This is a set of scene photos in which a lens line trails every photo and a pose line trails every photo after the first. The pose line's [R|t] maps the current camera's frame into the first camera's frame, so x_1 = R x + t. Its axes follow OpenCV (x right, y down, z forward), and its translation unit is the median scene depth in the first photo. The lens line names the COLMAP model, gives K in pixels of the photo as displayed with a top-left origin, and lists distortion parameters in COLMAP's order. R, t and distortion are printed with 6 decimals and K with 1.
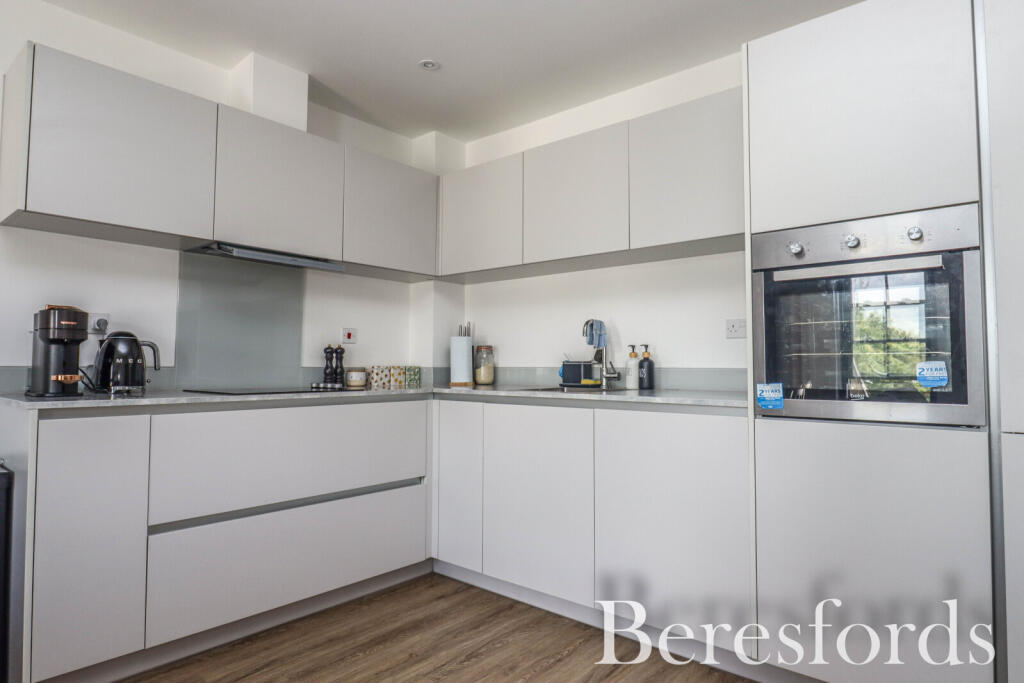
lens RADIAL K [[592.6, 0, 523.0], [0, 592.6, 342.9], [0, 0, 1]] dist [0.002344, -0.000202]
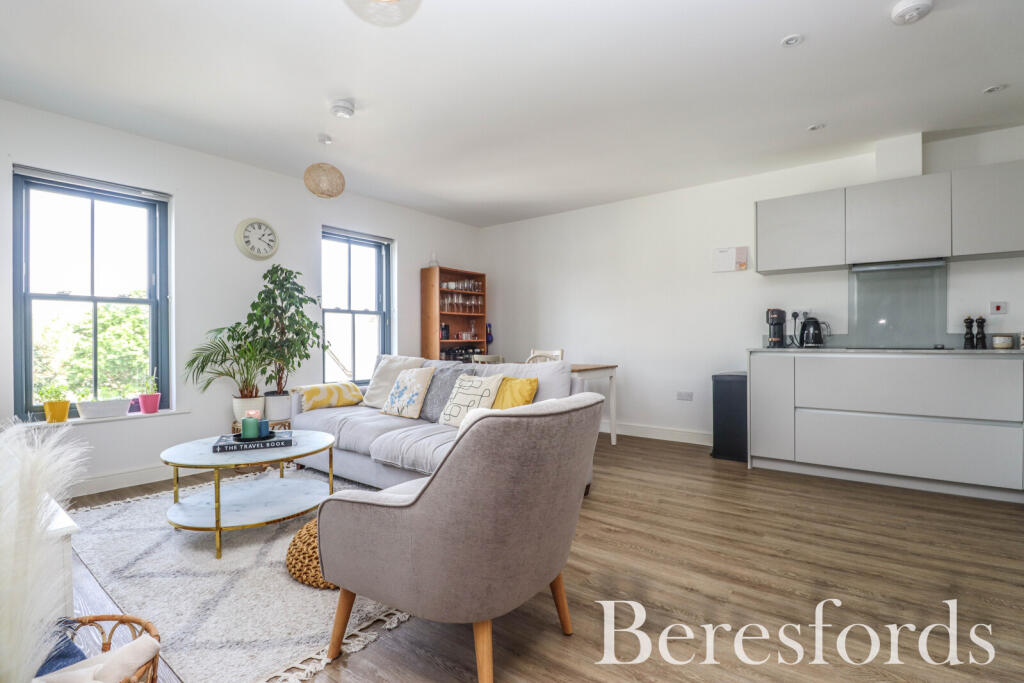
lens RADIAL K [[477.1, 0, 520.0], [0, 477.1, 340.7], [0, 0, 1]] dist [0.004788, -0.013662]
pose [[0.047575, 0.003993, -0.998860, 0.767175], [0.050052, 0.998726, 0.006377, -0.000142], [0.997613, -0.050299, 0.047315, -0.070249]]
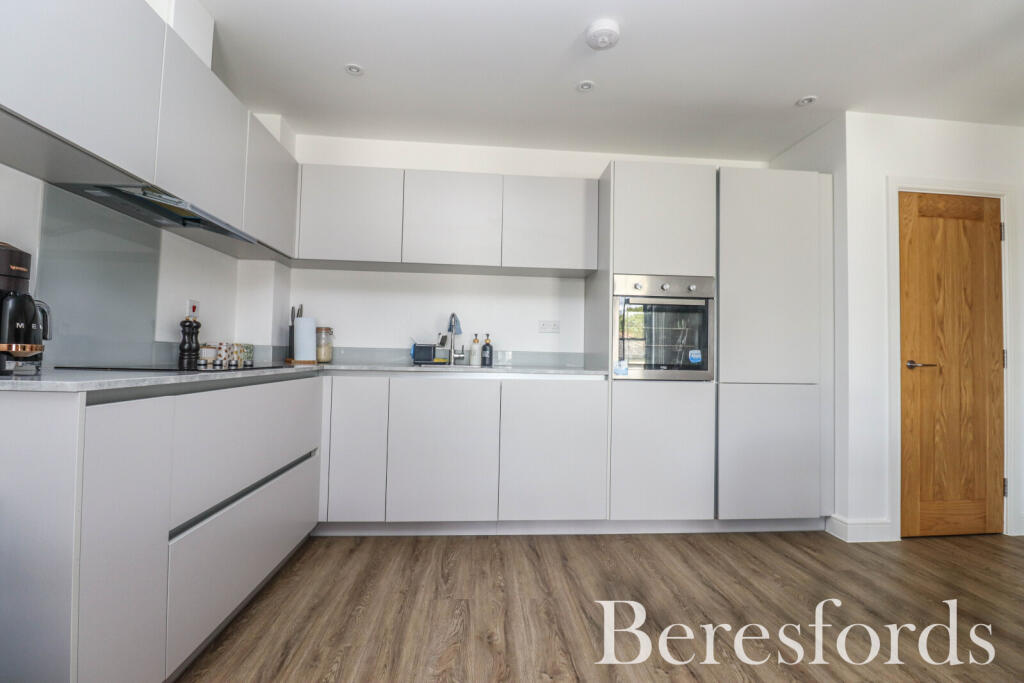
lens RADIAL K [[477.1, 0, 520.0], [0, 477.1, 340.7], [0, 0, 1]] dist [0.004788, -0.013662]
pose [[0.708761, 0.034569, 0.704602, -0.529481], [-0.047920, 0.998851, -0.000803, 0.016064], [-0.703820, -0.033195, 0.709603, 0.140462]]
